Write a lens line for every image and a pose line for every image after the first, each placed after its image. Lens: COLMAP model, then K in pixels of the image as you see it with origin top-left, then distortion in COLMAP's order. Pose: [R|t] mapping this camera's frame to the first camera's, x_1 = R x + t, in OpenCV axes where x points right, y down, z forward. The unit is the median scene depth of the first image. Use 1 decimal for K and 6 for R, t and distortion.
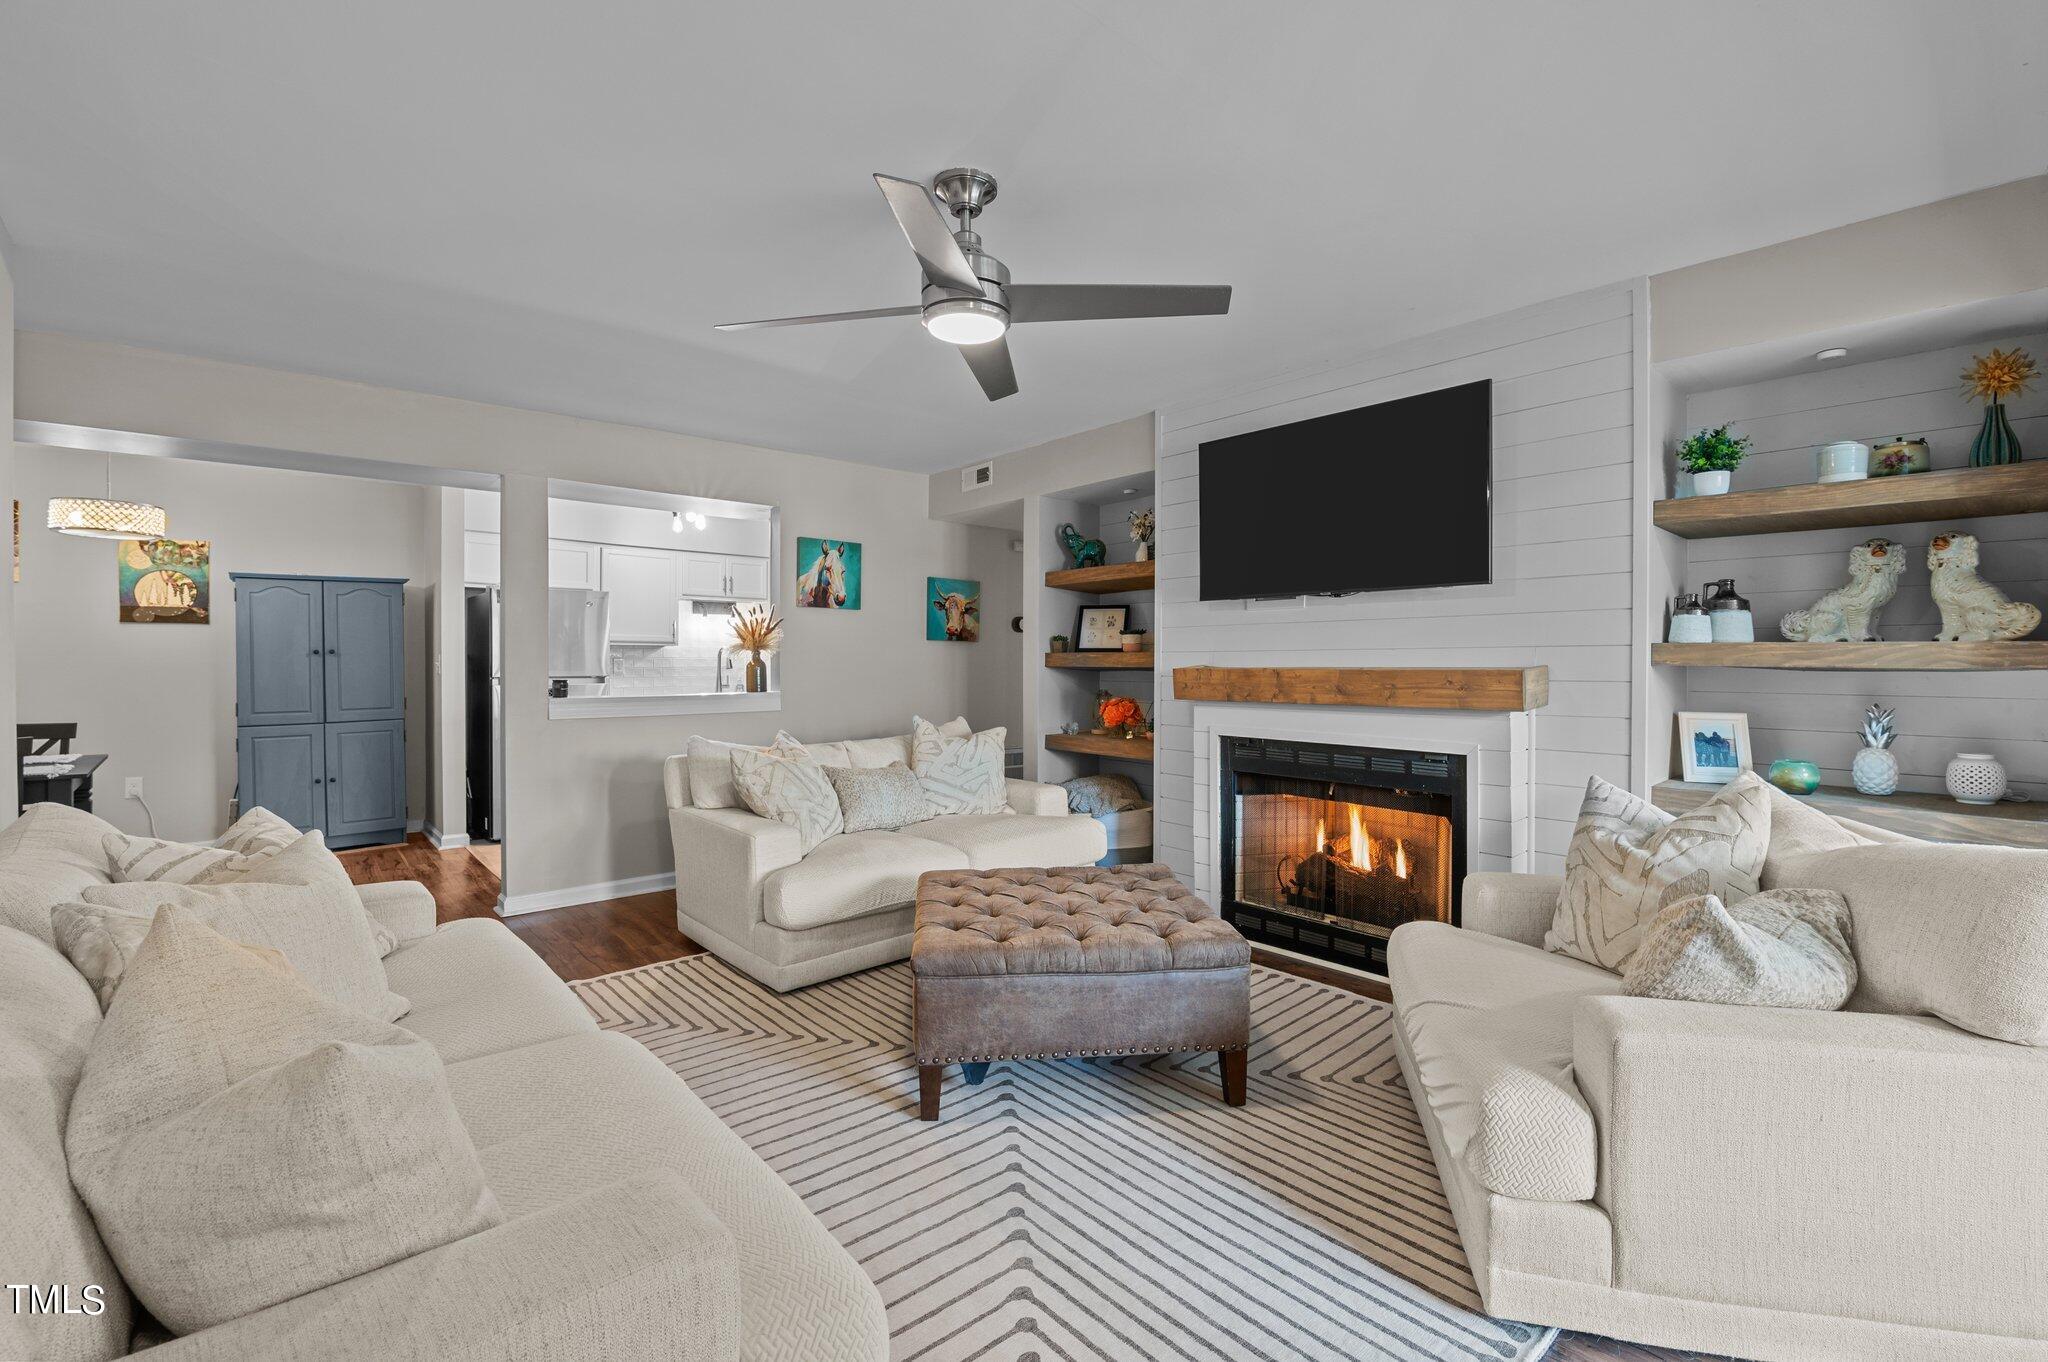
lens RADIAL K [[892.0, 0, 1030.3], [0, 892.0, 662.4], [0, 0, 1]] dist [-0.009308, -0.003567]
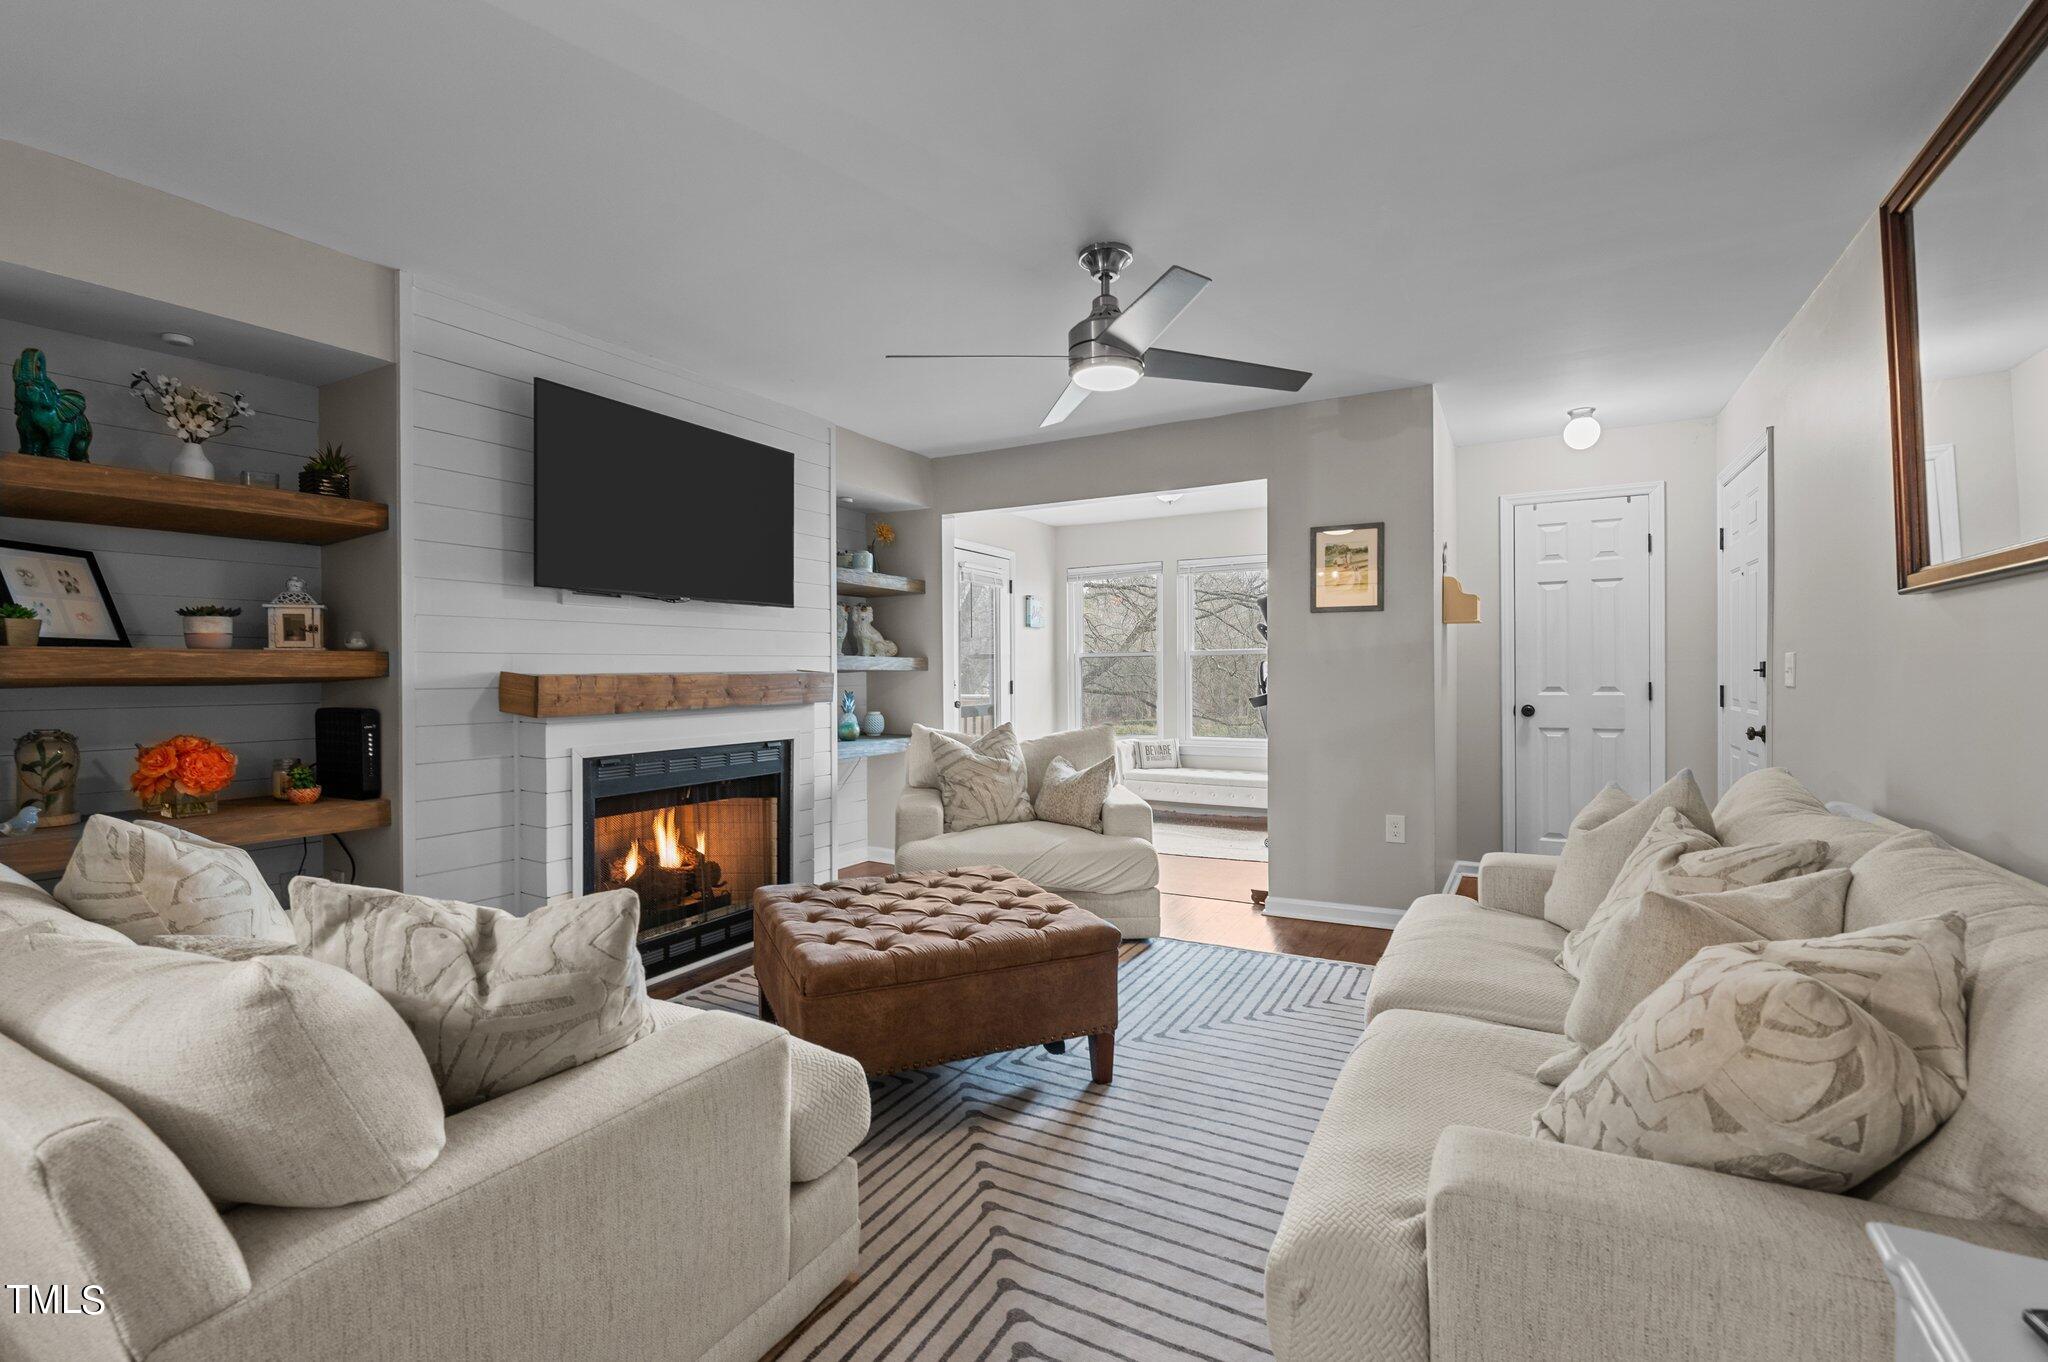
lens RADIAL K [[892.0, 0, 1038.9], [0, 892.0, 682.0], [0, 0, 1]] dist [-0.009308, -0.003567]
pose [[-0.343545, -0.010477, 0.939078, -0.654388], [0.006107, 0.999892, 0.013390, 0.004672], [-0.939116, 0.010335, -0.343444, 0.854143]]
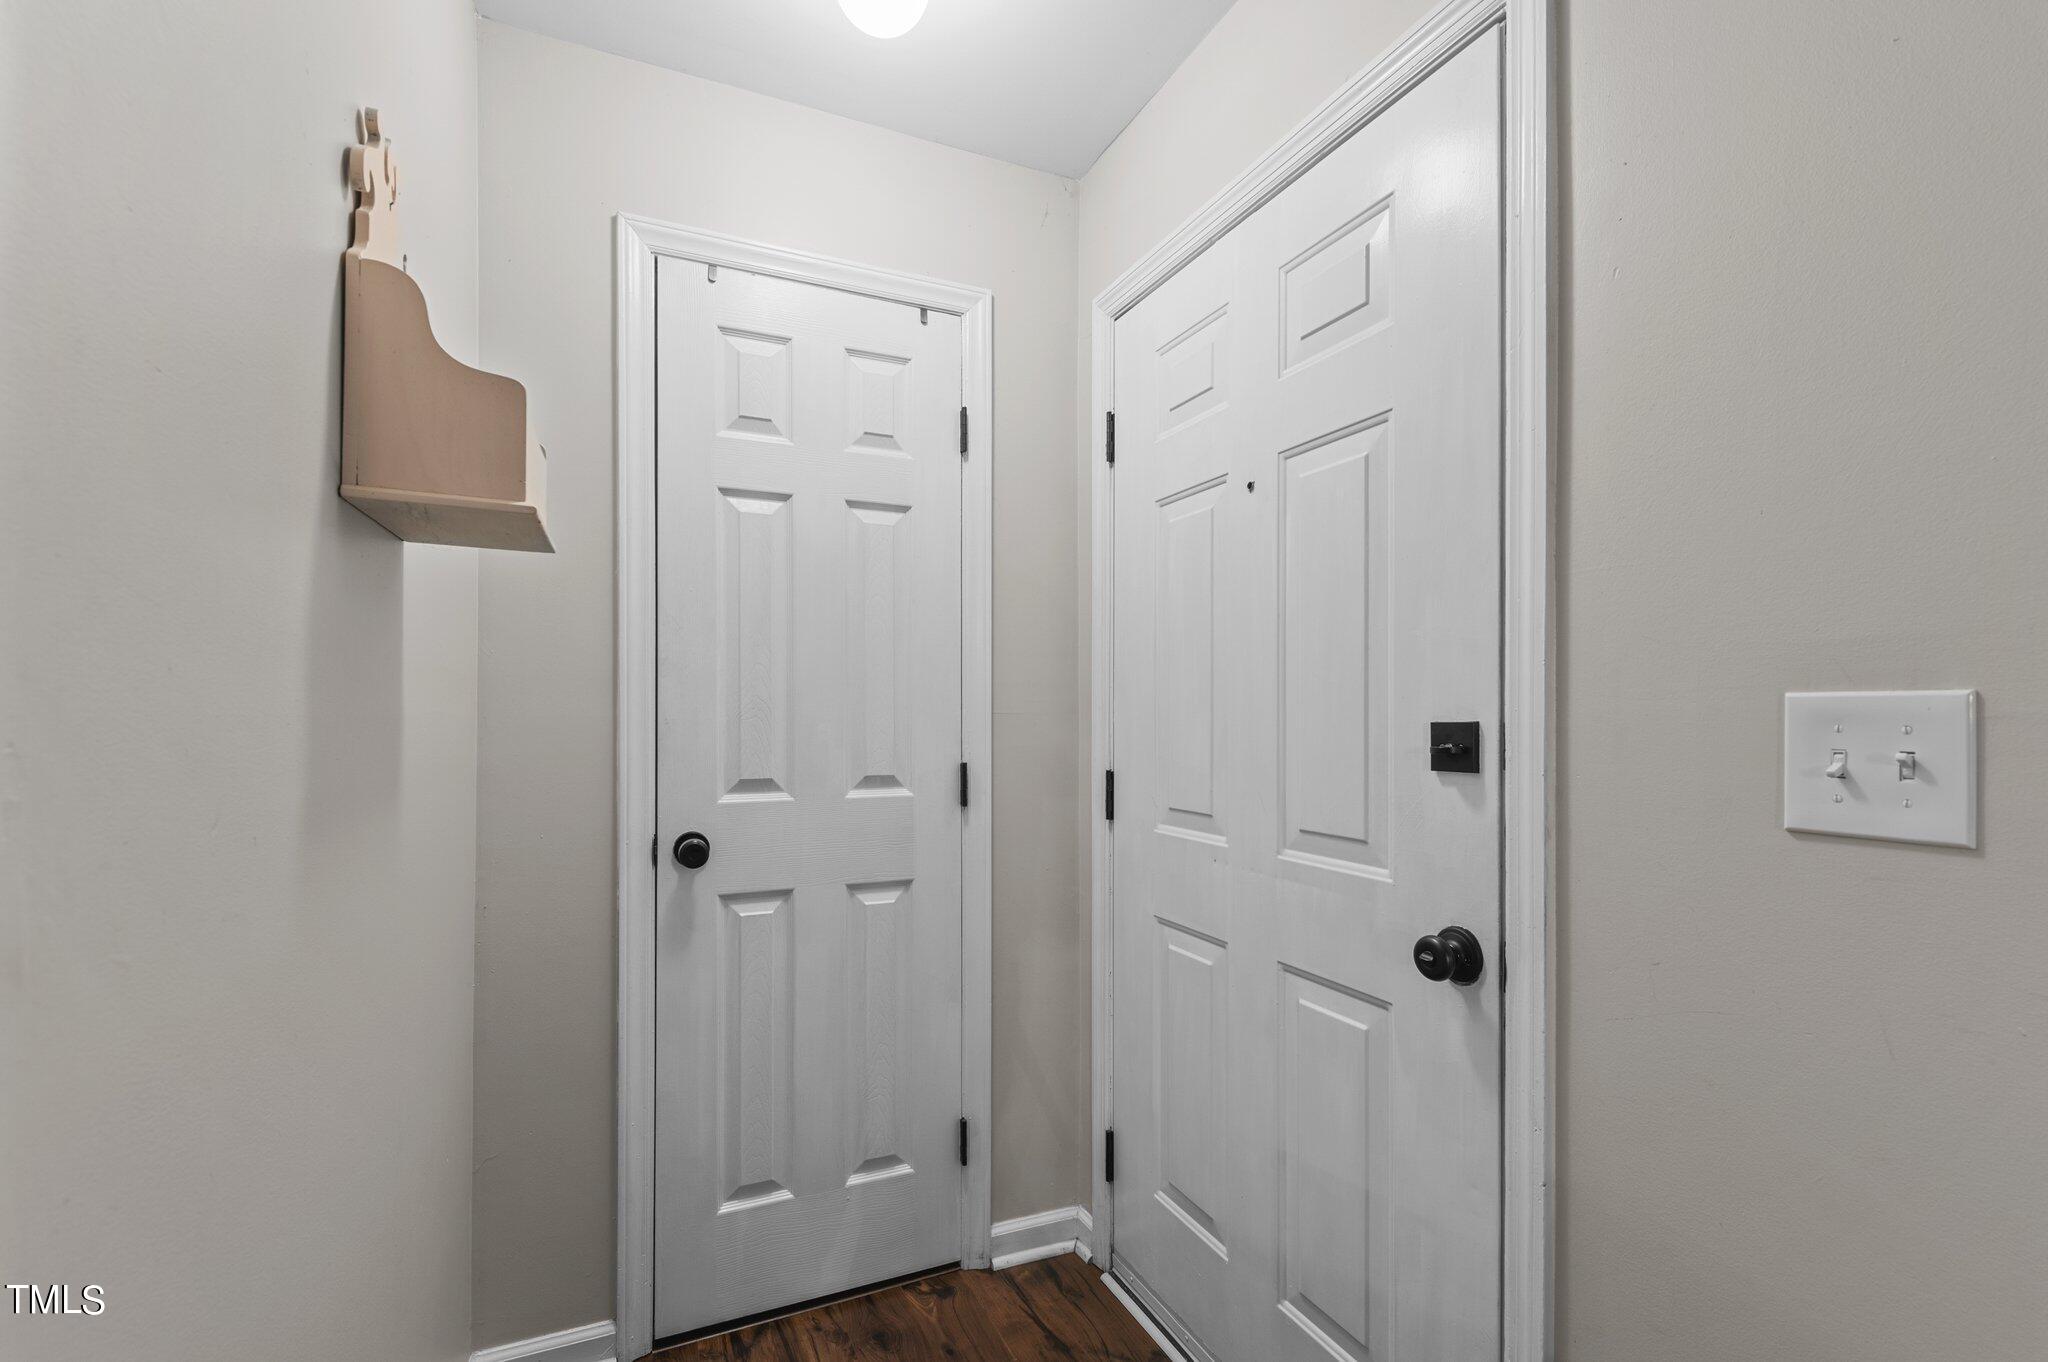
lens RADIAL K [[892.0, 0, 1008.2], [0, 892.0, 713.2], [0, 0, 1]] dist [-0.009308, -0.003567]
pose [[-0.954928, -0.005745, 0.296783, -0.312929], [-0.005096, 0.999983, 0.002959, 0.000561], [-0.296795, 0.001314, -0.954940, 0.489835]]
